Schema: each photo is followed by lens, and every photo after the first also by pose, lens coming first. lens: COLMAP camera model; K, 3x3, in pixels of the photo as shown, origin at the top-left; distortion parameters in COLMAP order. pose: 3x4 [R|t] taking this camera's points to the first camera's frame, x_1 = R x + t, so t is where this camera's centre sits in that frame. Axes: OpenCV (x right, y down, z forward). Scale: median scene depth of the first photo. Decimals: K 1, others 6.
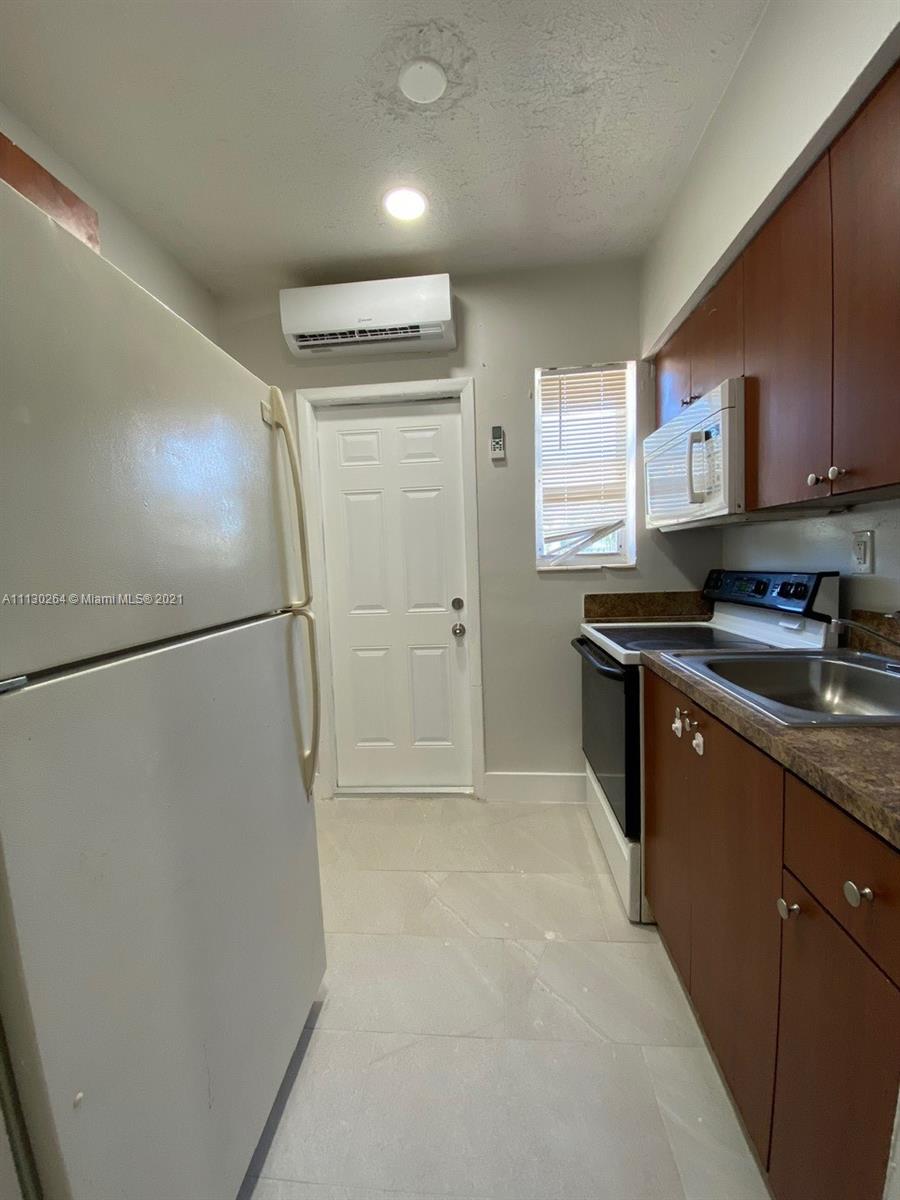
lens RADIAL K [[487.1, 0, 438.4], [0, 487.1, 594.3], [0, 0, 1]] dist [-0.005459, -0.003003]
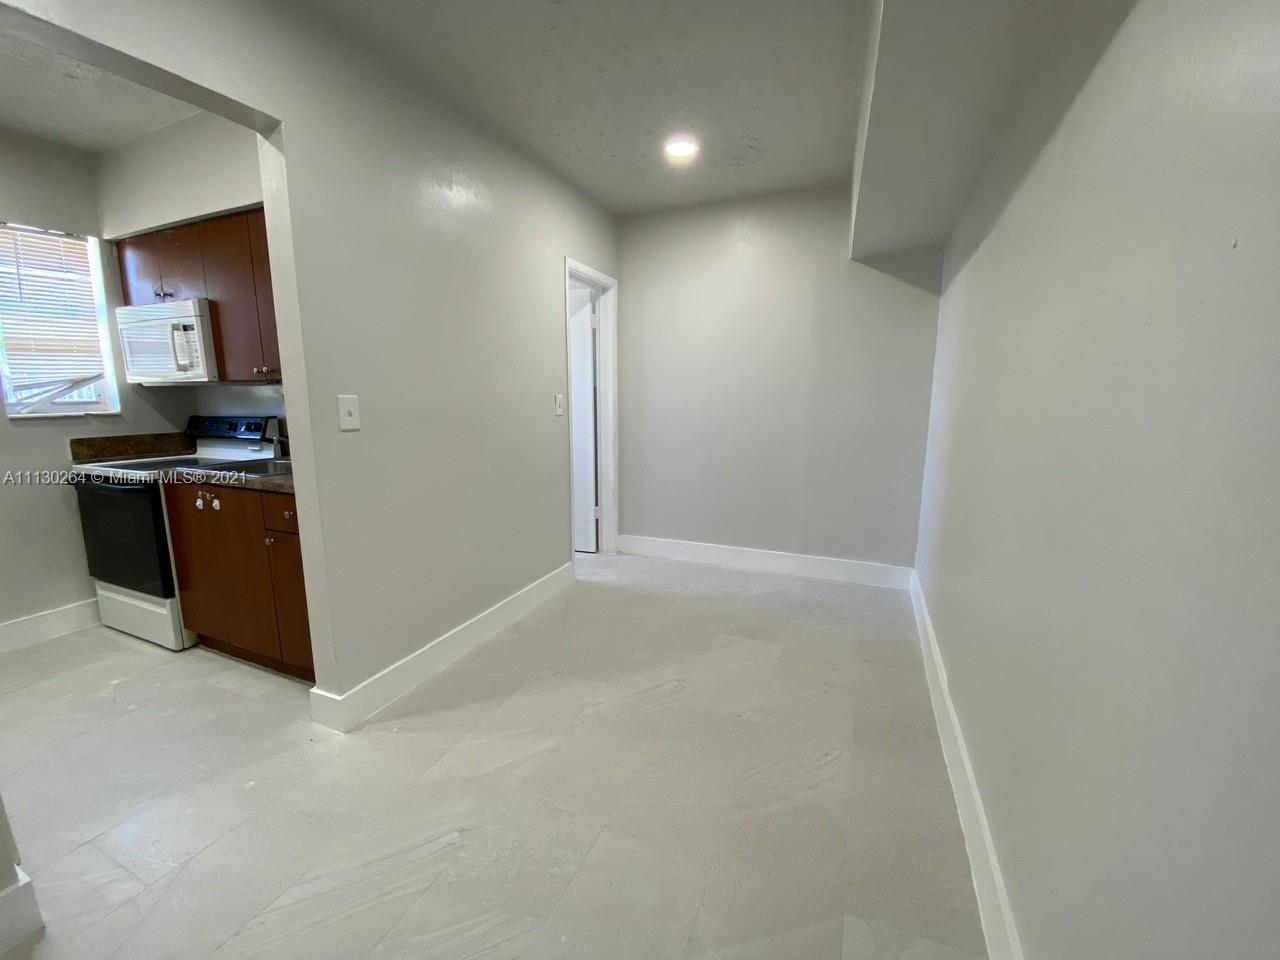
lens RADIAL K [[519.6, 0, 630.8], [0, 519.6, 481.0], [0, 0, 1]] dist [-0.005459, -0.003003]
pose [[0.301067, -0.123285, 0.945600, -0.461133], [0.053953, 0.992221, 0.112186, 0.034927], [-0.952075, 0.017242, 0.305377, -0.613669]]
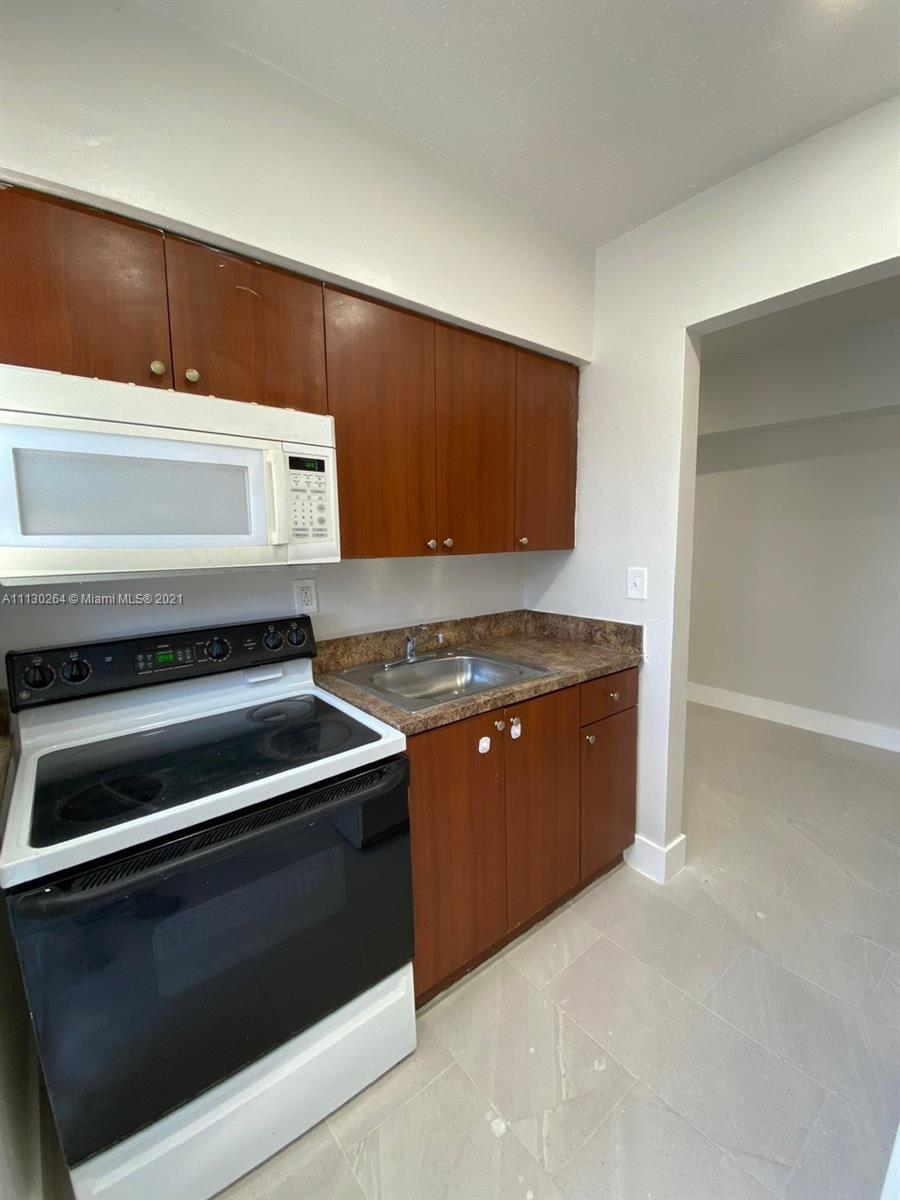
lens RADIAL K [[487.1, 0, 446.3], [0, 487.1, 594.1], [0, 0, 1]] dist [-0.005459, -0.003003]
pose [[-0.691330, -0.026528, 0.722052, -0.157479], [0.099832, 0.986234, 0.131819, -0.140057], [-0.715609, 0.163214, -0.679165, 1.017858]]
